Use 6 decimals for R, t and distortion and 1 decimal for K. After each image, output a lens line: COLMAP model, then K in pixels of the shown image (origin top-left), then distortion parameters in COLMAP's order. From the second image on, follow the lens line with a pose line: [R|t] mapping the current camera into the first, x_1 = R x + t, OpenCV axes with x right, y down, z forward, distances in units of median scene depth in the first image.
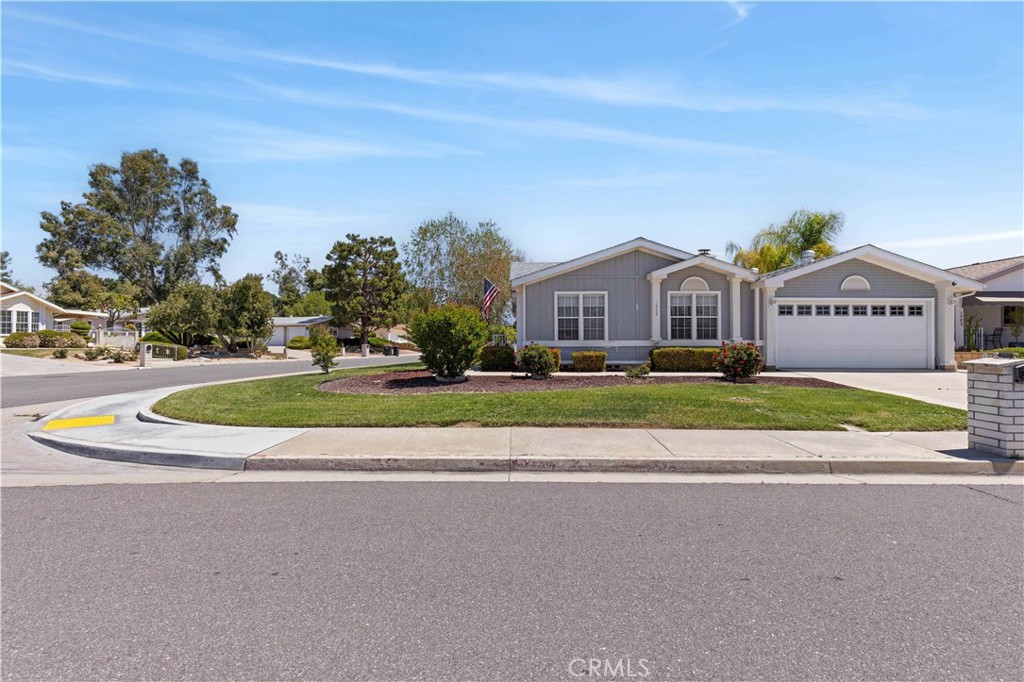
lens RADIAL K [[465.9, 0, 516.0], [0, 465.9, 347.7], [0, 0, 1]] dist [0.006915, -0.001341]
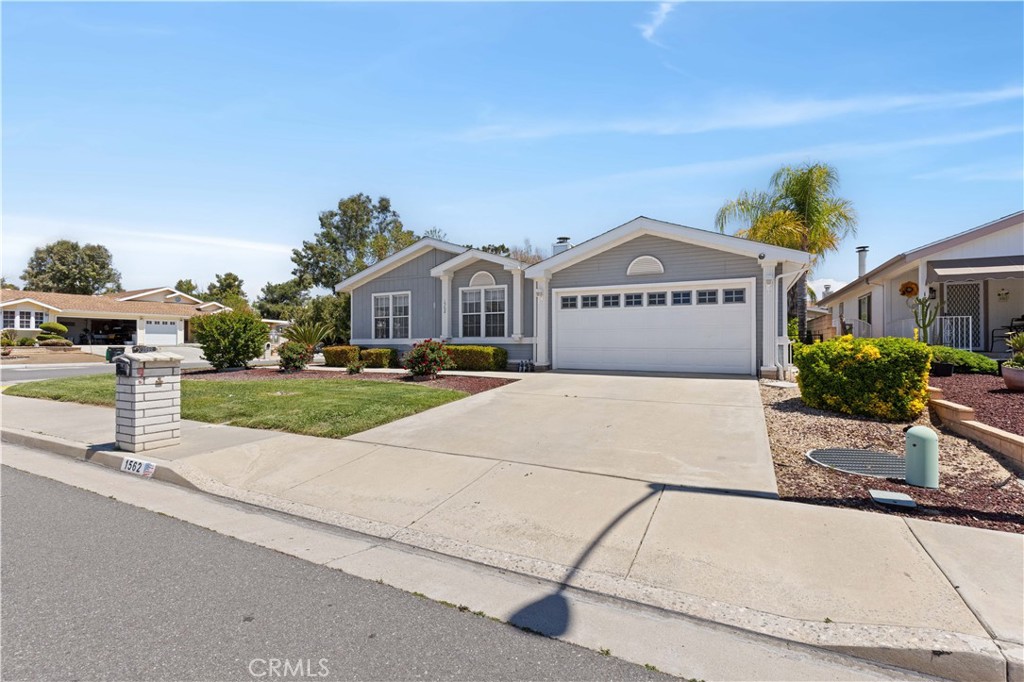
lens RADIAL K [[465.9, 0, 507.2], [0, 465.9, 336.8], [0, 0, 1]] dist [0.006915, -0.001341]
pose [[0.892810, -0.007328, -0.450373, 0.851143], [-0.002468, 0.999773, -0.021159, 0.002055], [0.450426, 0.020002, 0.892590, 0.176194]]
